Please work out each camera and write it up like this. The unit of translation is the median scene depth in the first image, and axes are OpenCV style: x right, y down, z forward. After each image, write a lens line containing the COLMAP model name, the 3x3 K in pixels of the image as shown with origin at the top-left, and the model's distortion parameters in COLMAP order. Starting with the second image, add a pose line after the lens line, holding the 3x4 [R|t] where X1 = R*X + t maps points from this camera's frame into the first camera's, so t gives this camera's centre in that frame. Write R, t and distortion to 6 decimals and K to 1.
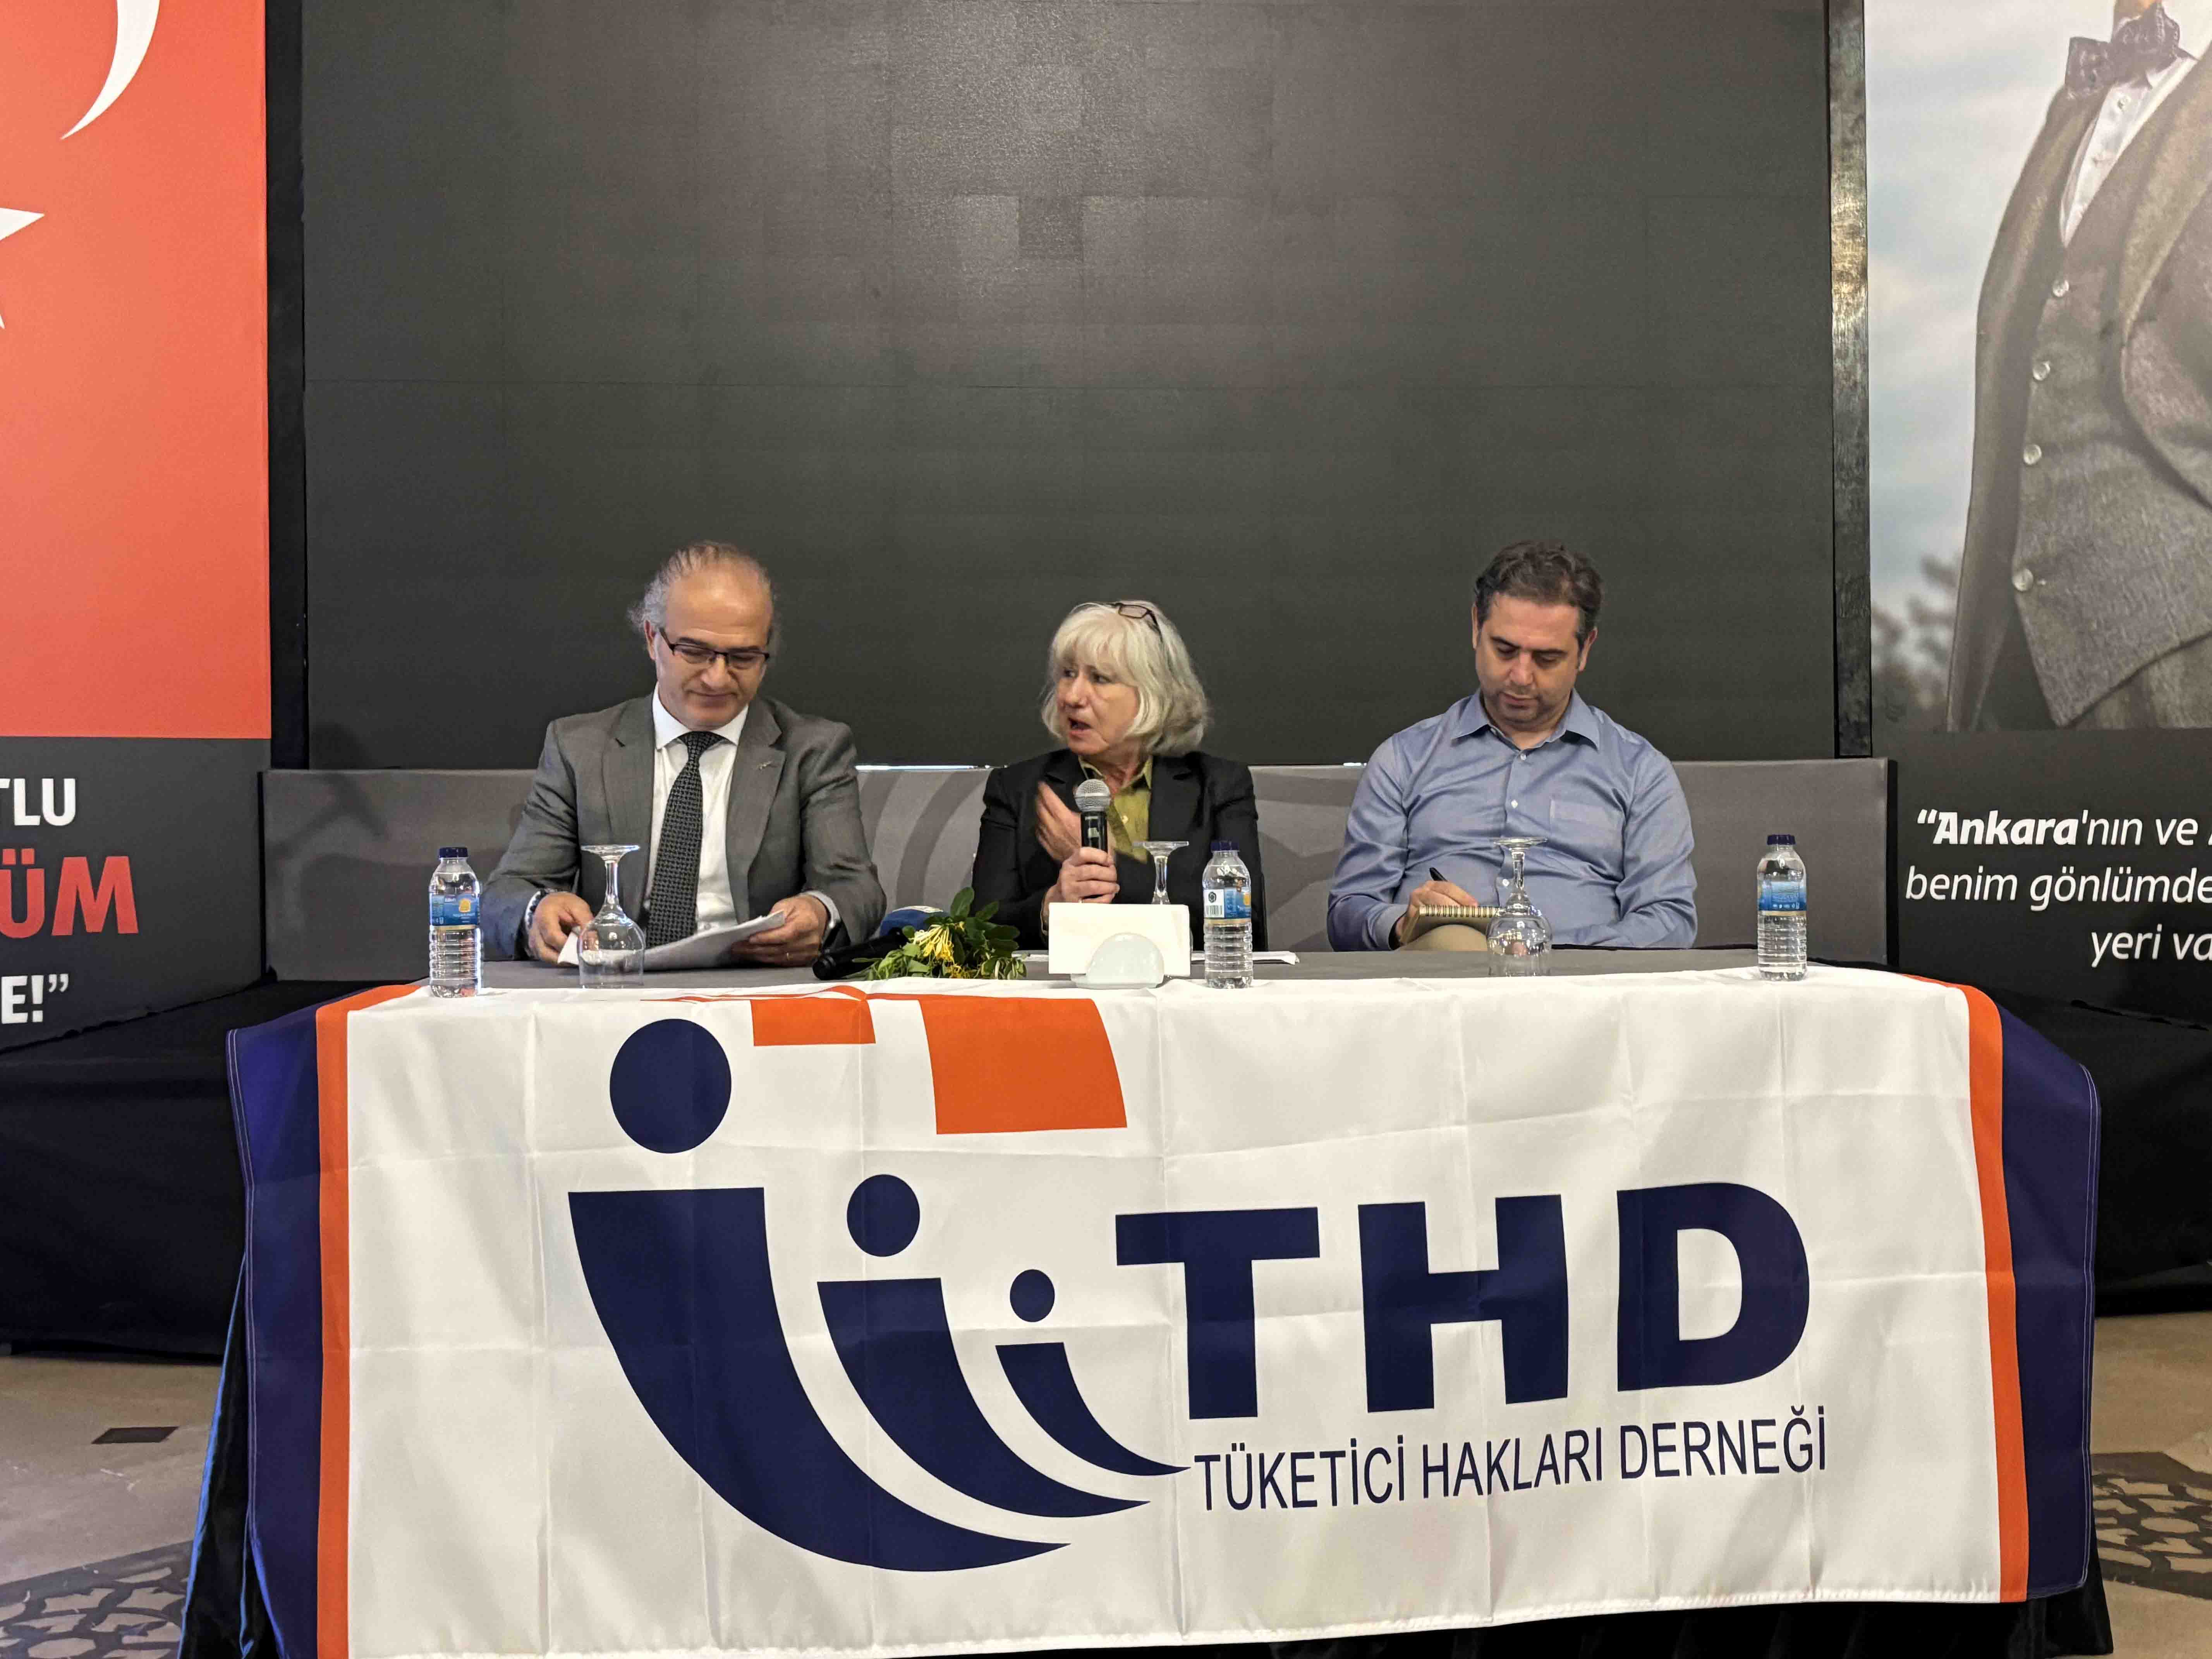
lens RADIAL K [[2630.1, 0, 1105.5], [0, 2630.1, 823.2], [0, 0, 1]] dist [-0.038340, 0.000000]
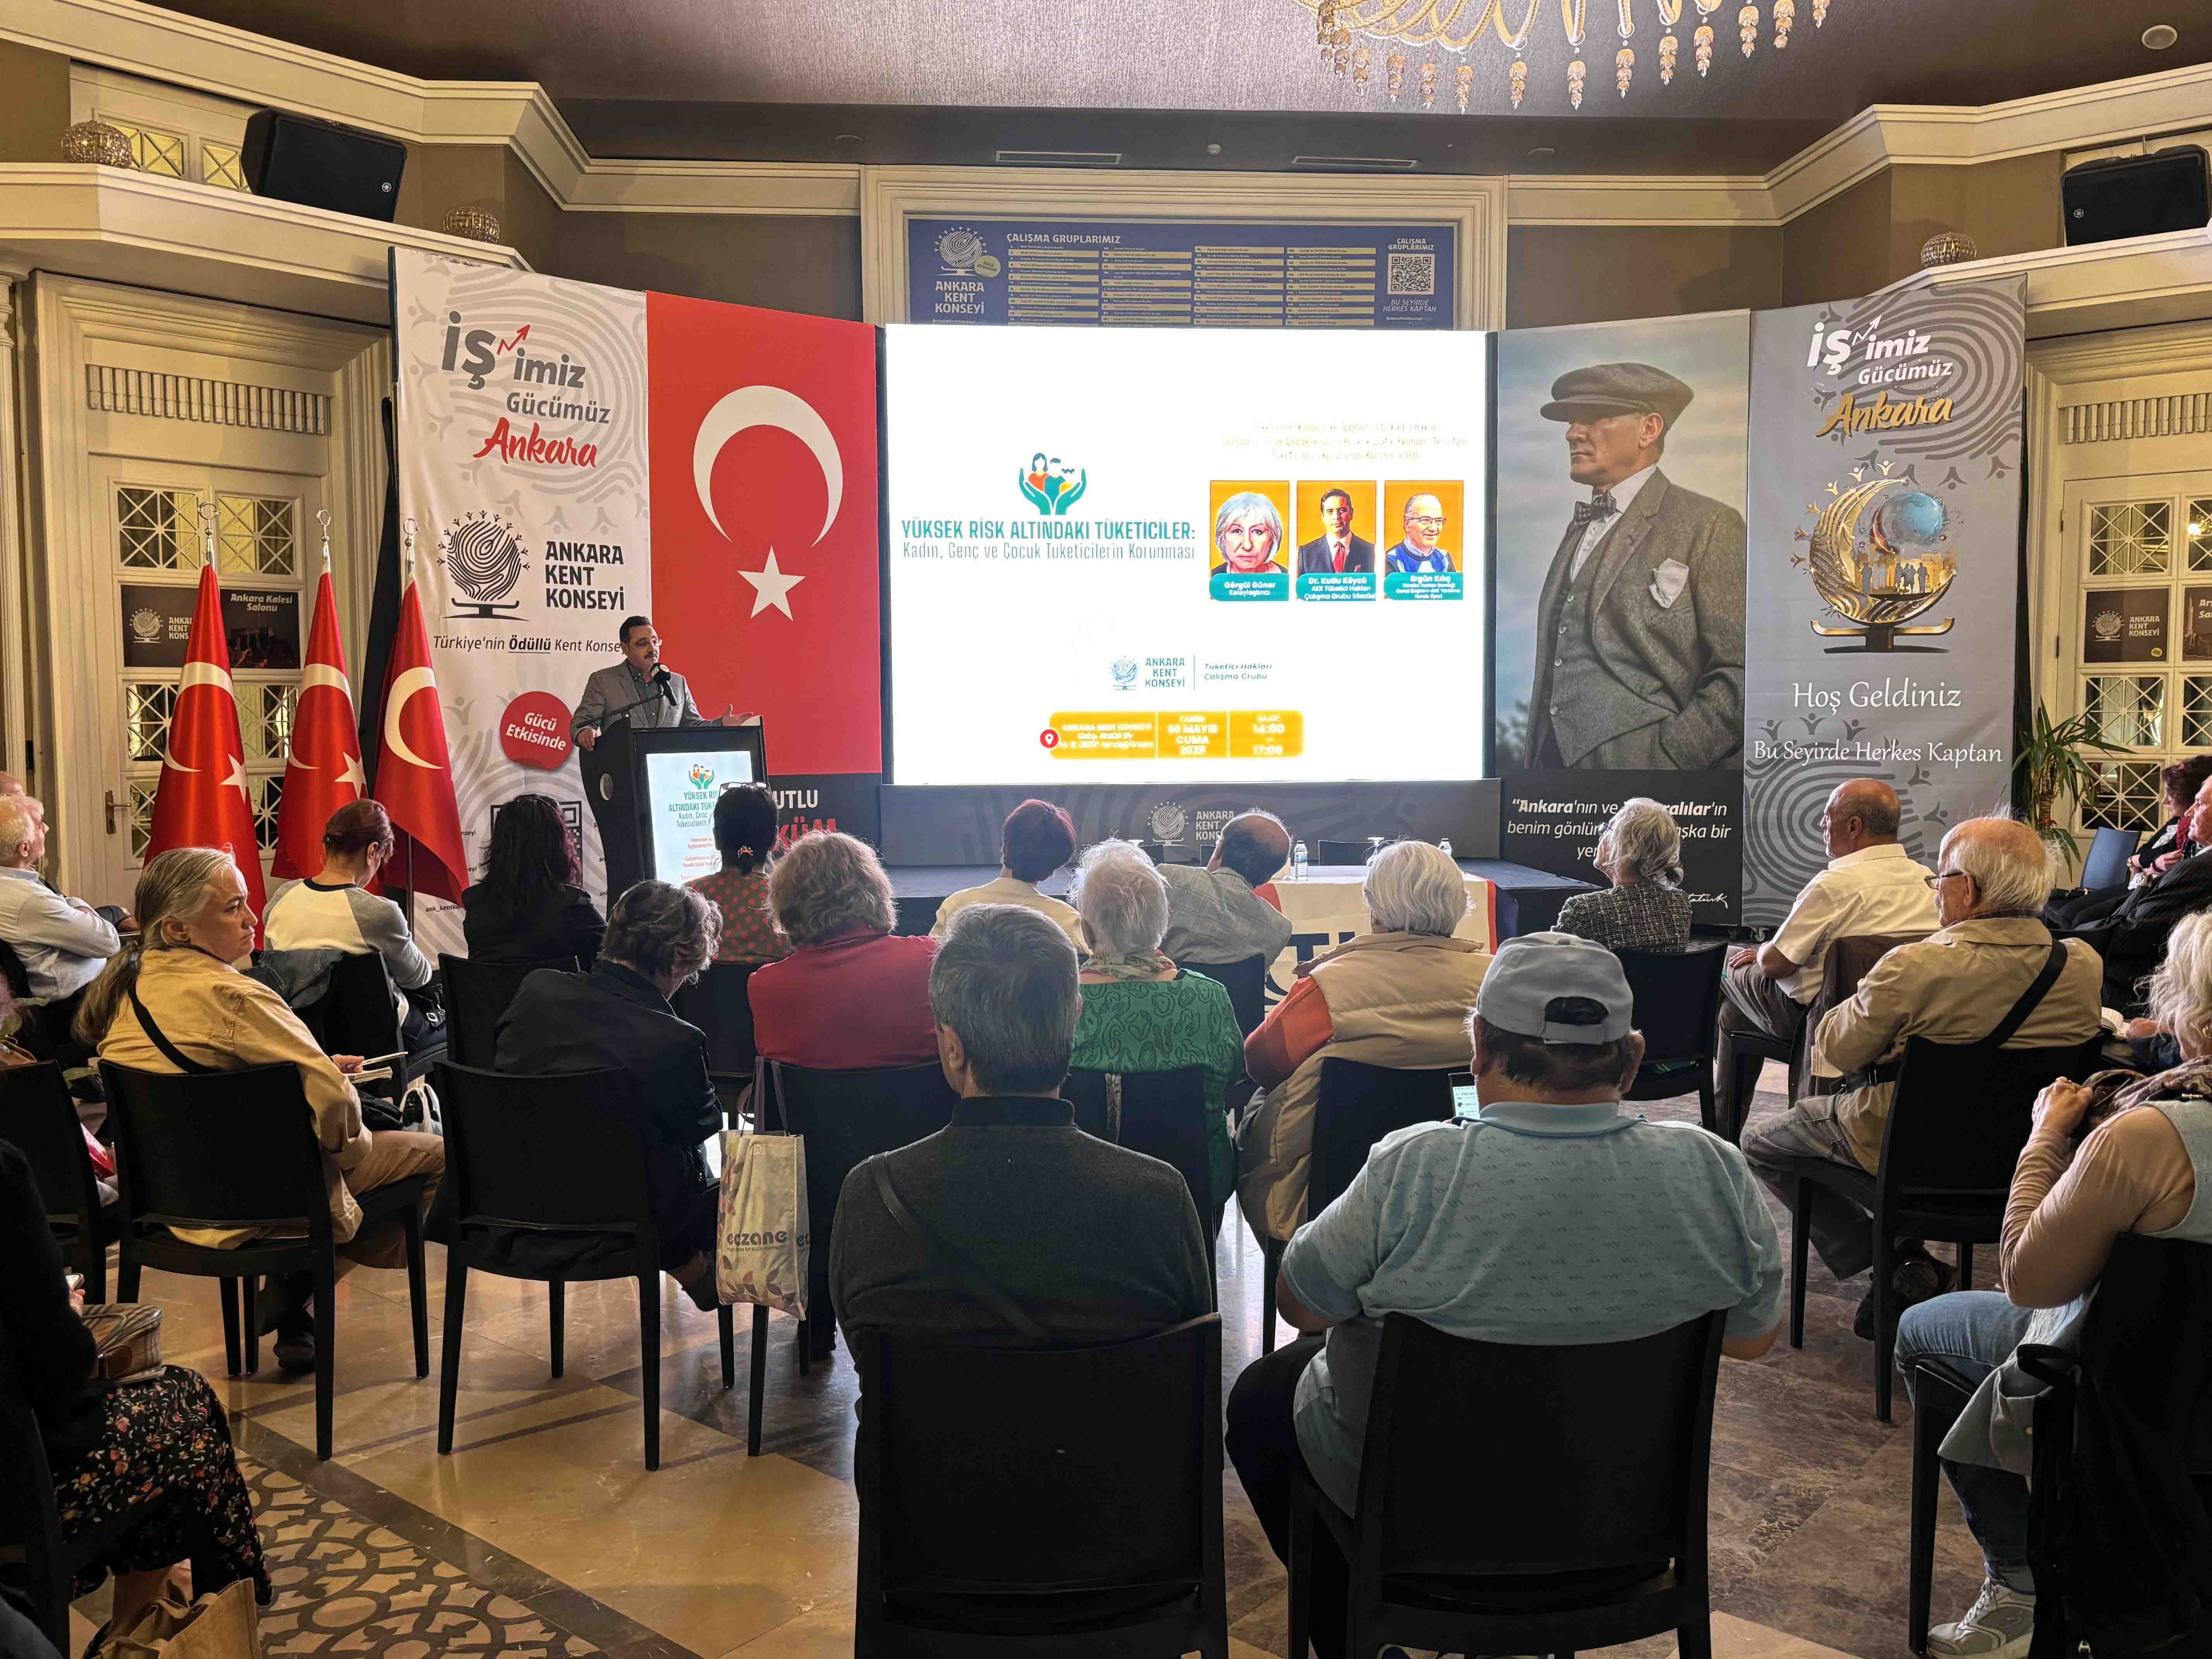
lens RADIAL K [[1829.3, 0, 1101.6], [0, 1829.3, 829.6], [0, 0, 1]] dist [-0.014125, -0.002225]
pose [[0.999449, 0.001658, 0.033140, -0.157435], [-0.003630, 0.998220, 0.059531, -0.082561], [-0.032982, -0.059618, 0.997676, -0.803096]]
